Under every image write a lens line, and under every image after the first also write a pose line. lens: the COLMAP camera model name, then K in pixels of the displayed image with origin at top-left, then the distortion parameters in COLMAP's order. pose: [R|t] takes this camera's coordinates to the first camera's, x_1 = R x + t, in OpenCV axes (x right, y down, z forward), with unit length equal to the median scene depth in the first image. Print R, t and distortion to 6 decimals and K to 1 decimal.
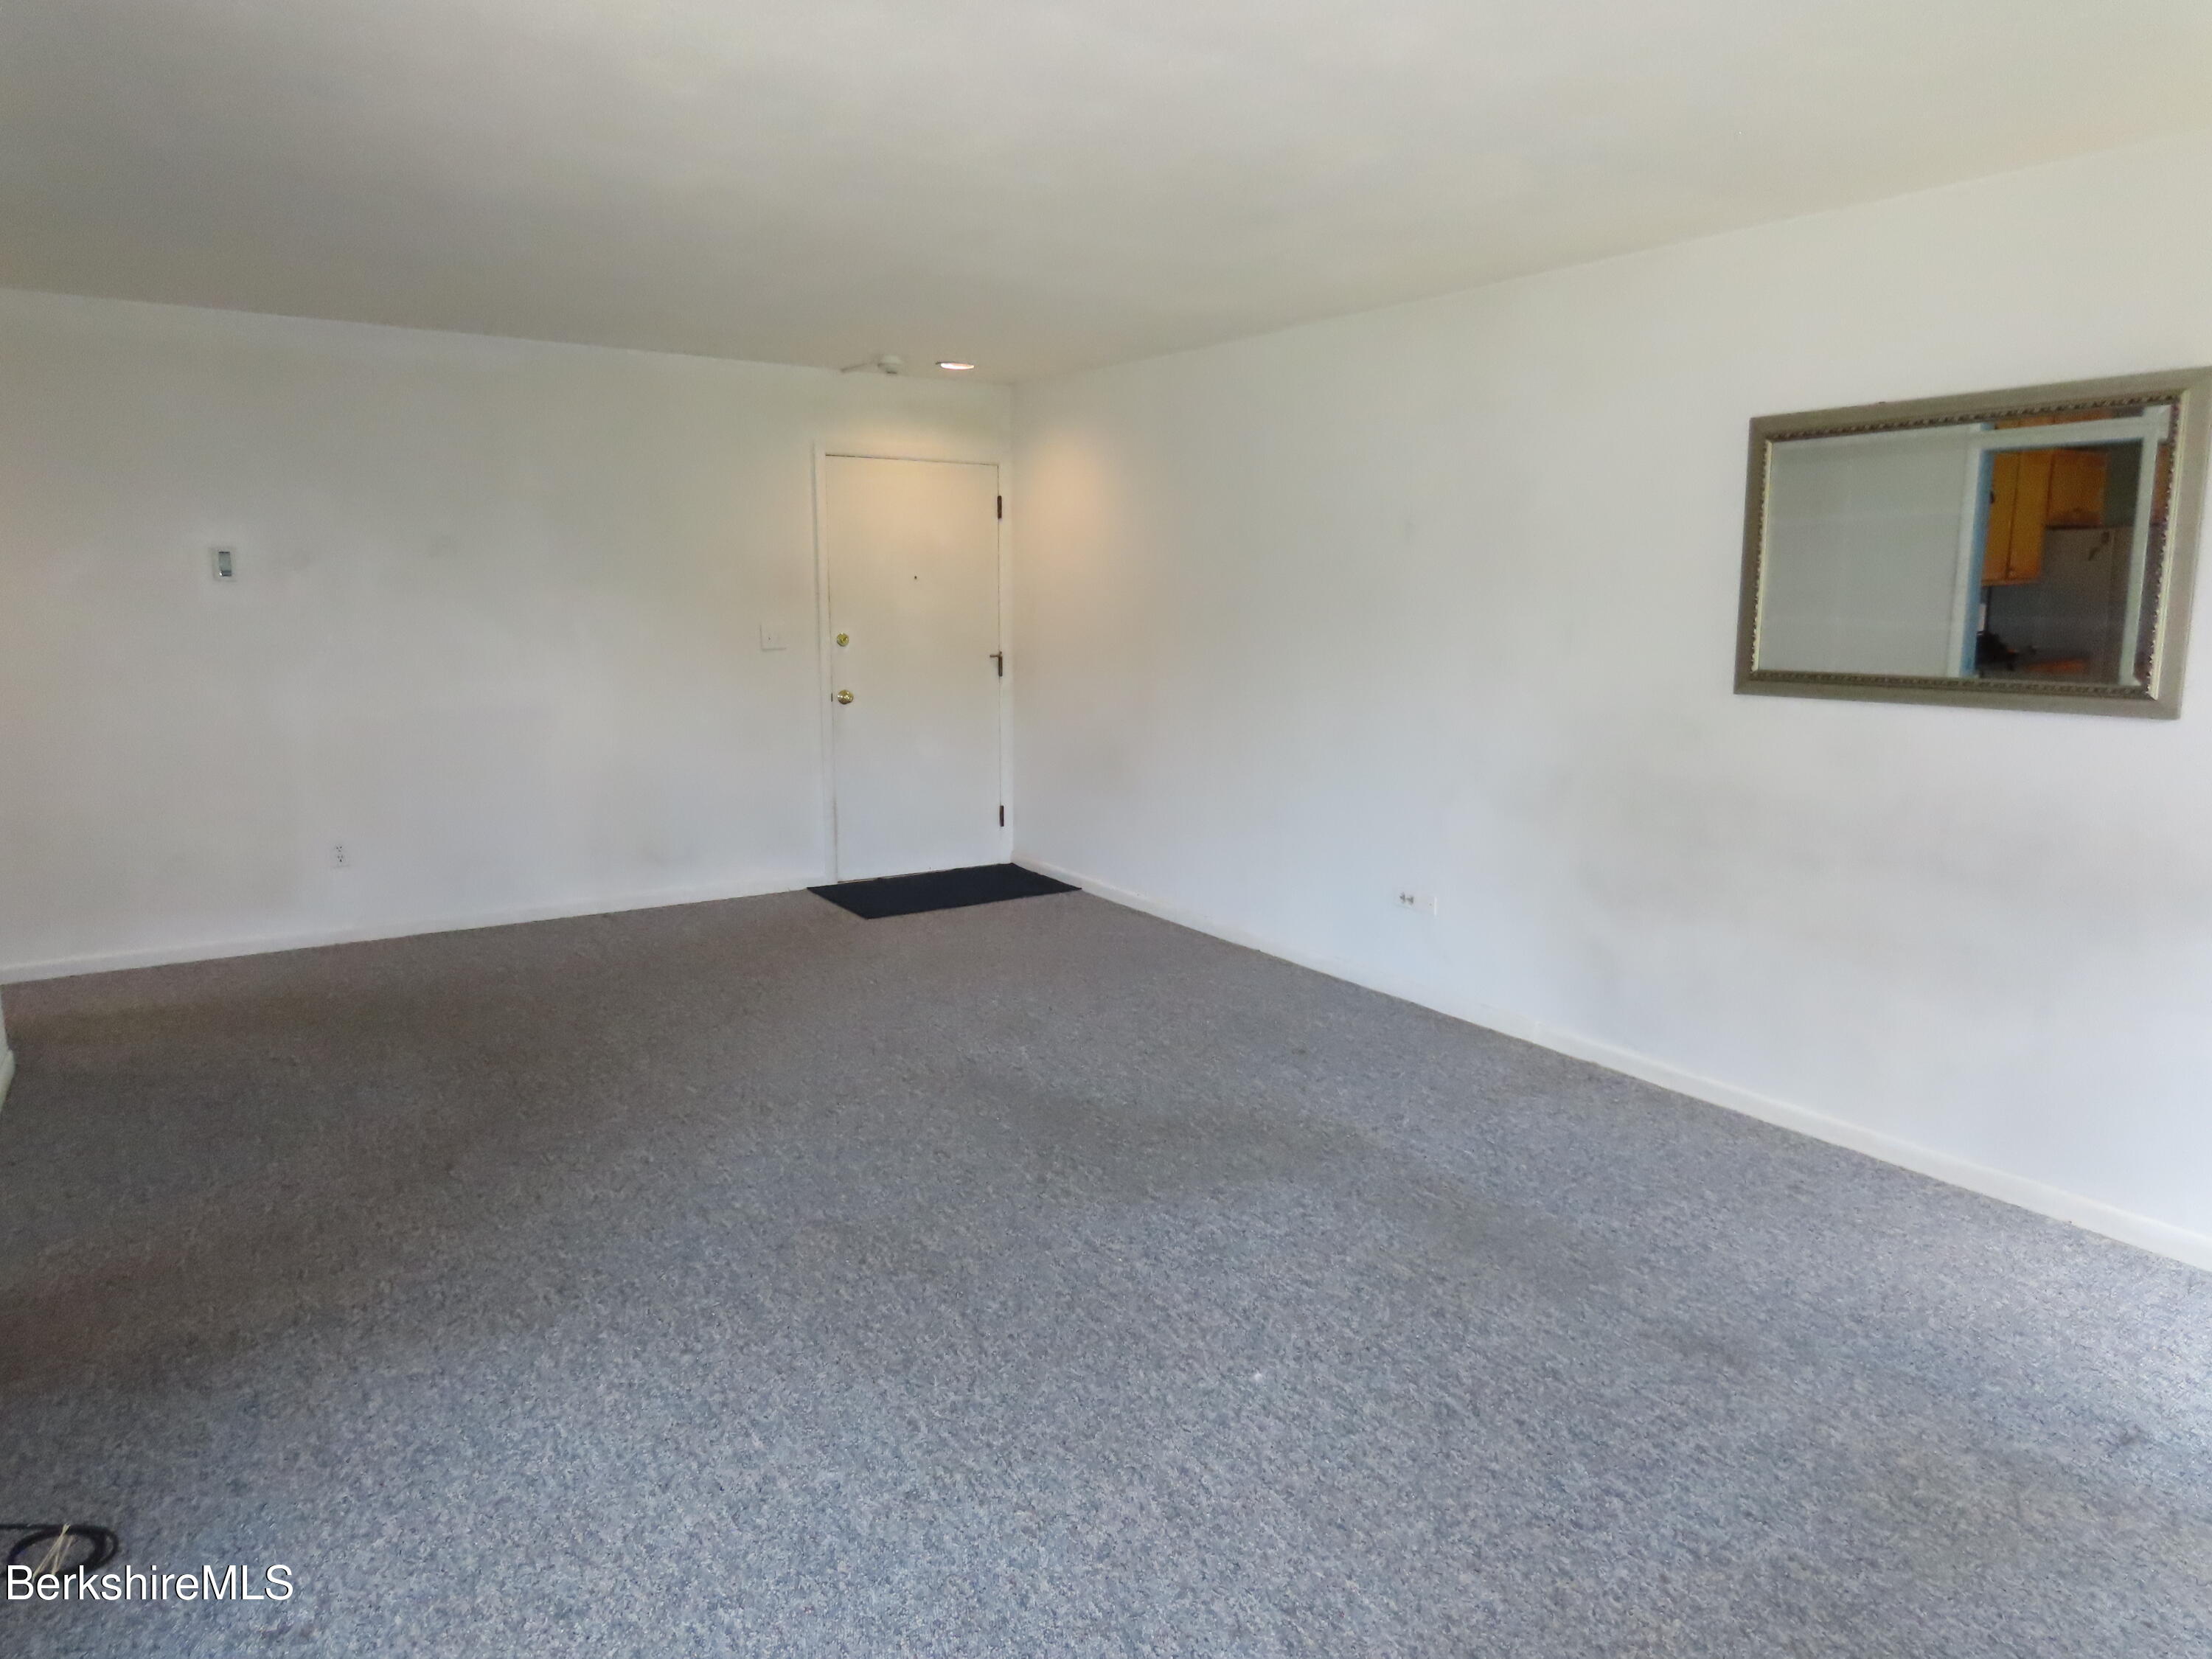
lens RADIAL K [[1391.3, 0, 1106.4], [0, 1391.3, 825.2], [0, 0, 1]] dist [-0.009613, 0.001472]
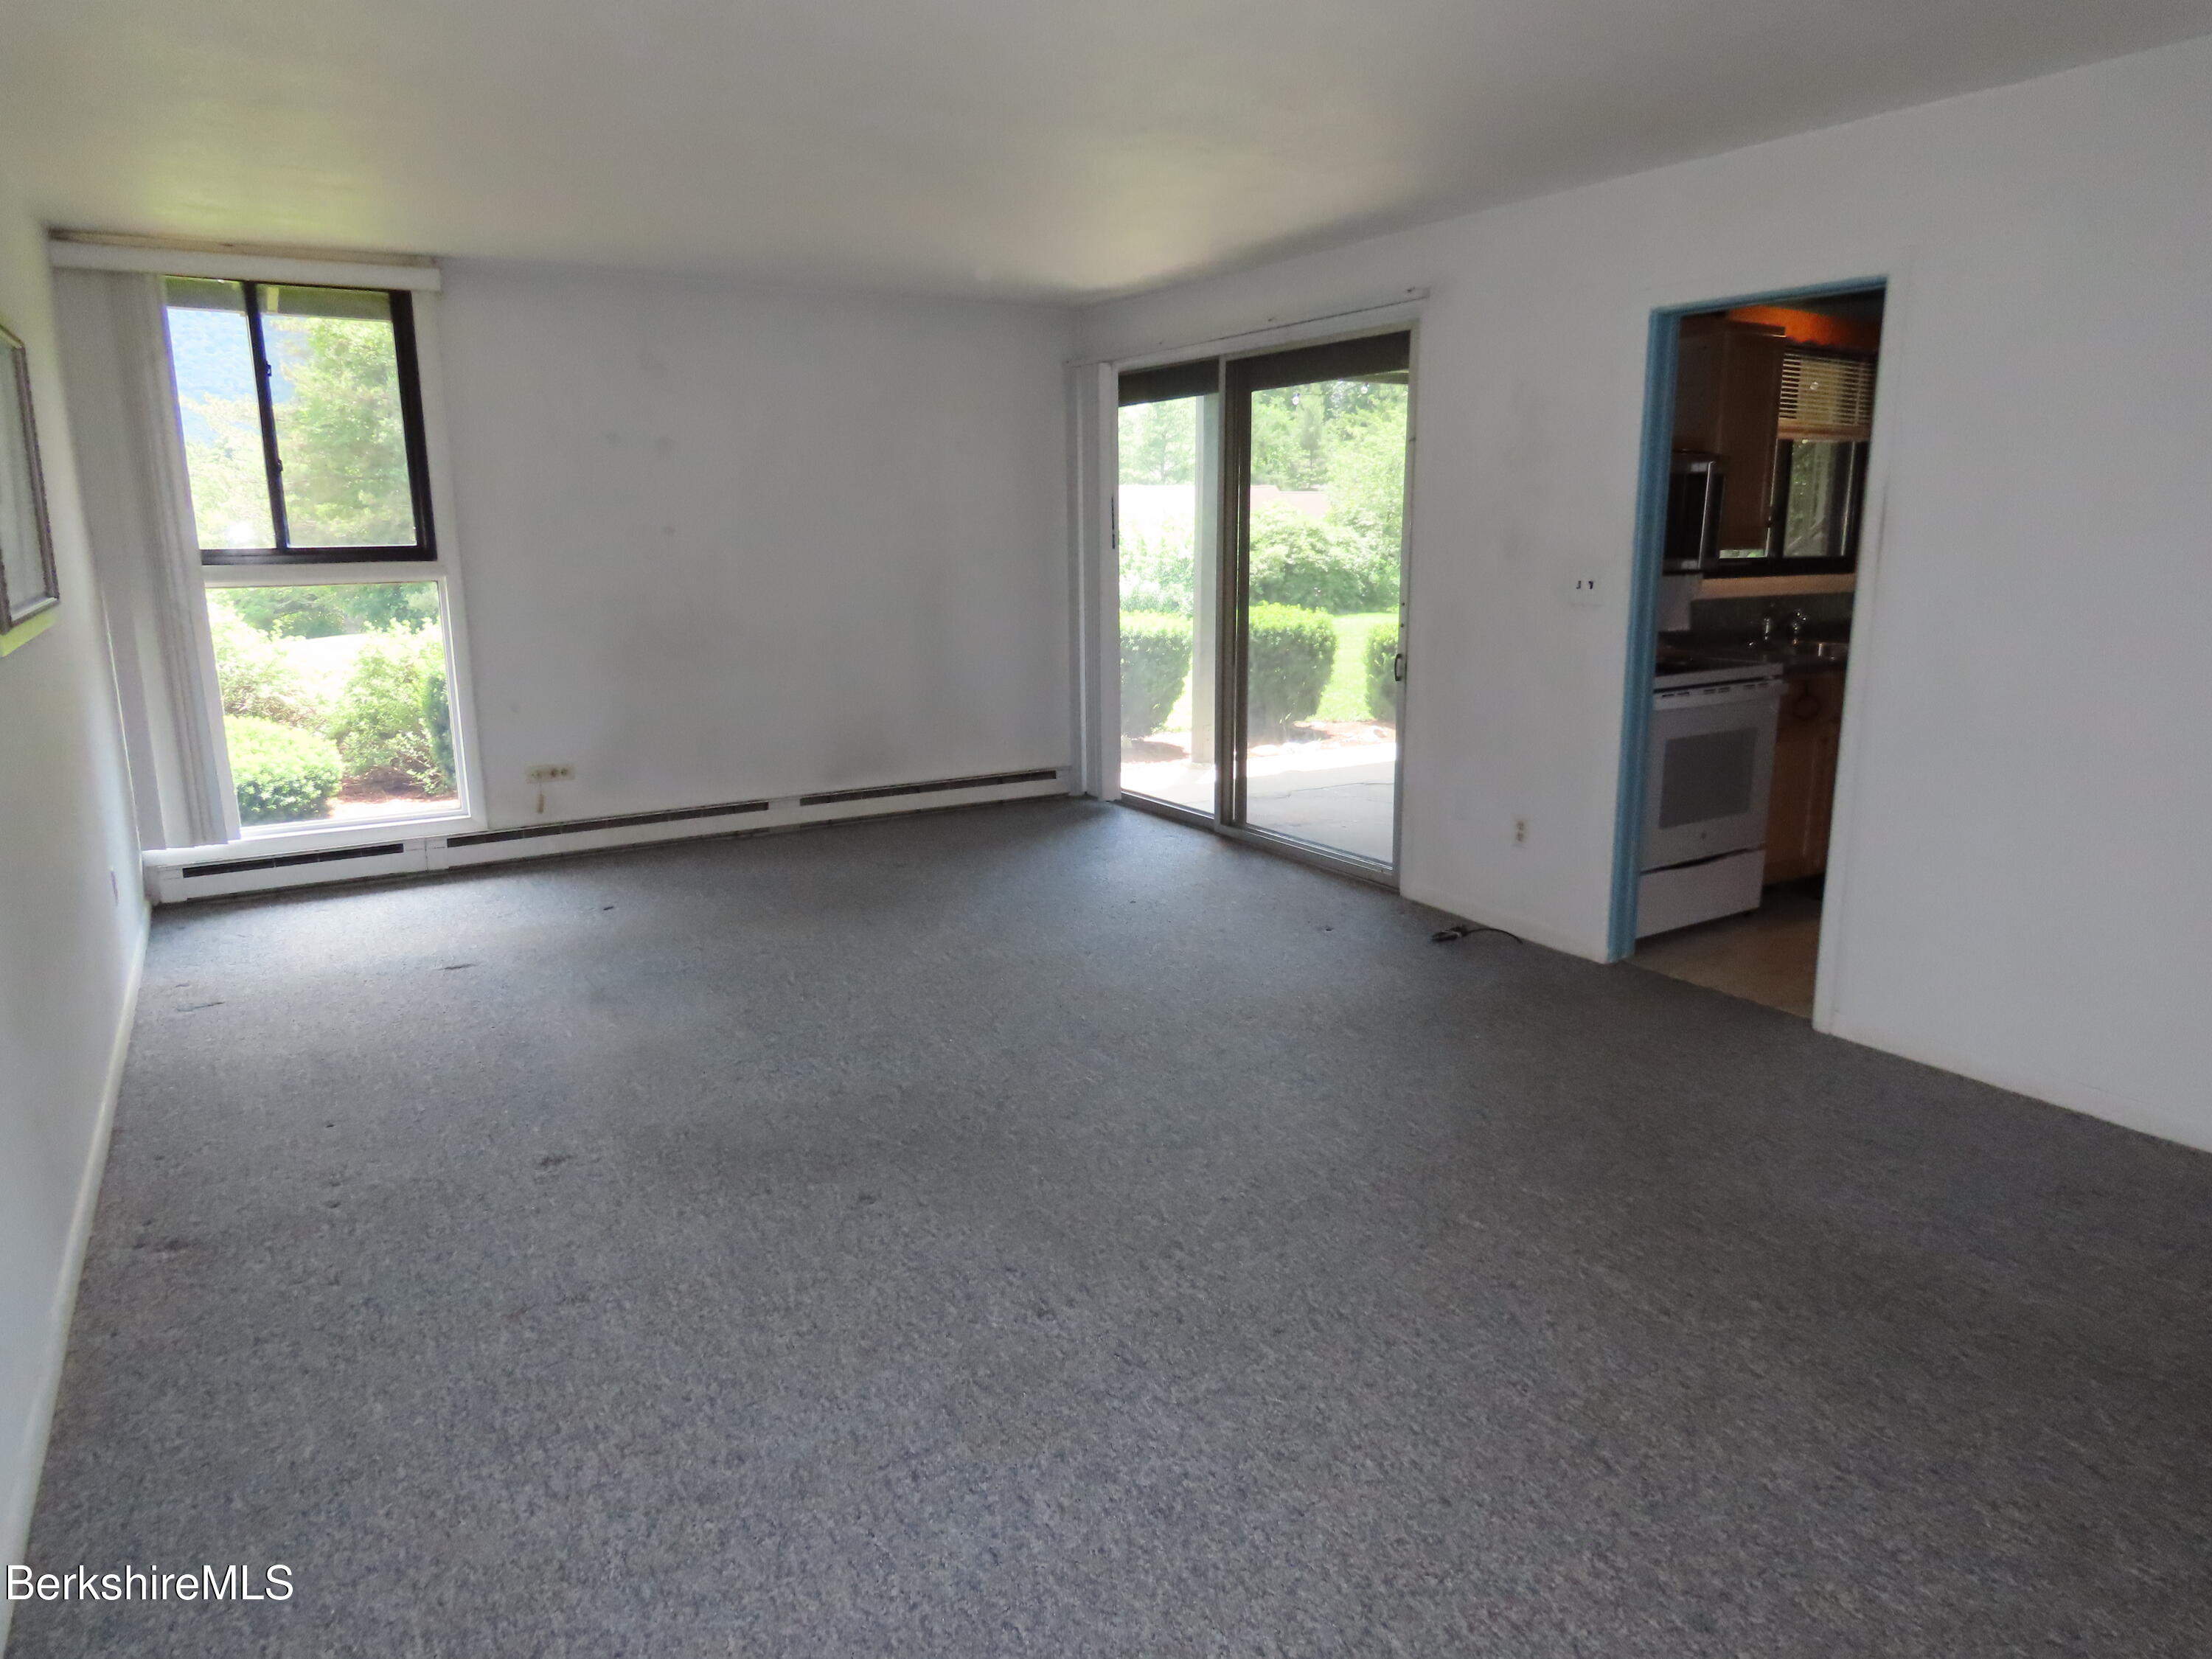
lens RADIAL K [[1391.3, 0, 1106.2], [0, 1391.3, 822.1], [0, 0, 1]] dist [-0.009613, 0.001472]
pose [[-0.999079, -0.001977, 0.042854, -0.156366], [0.013827, 0.930790, 0.365293, -0.285366], [-0.040611, 0.365549, -0.929906, 1.749436]]
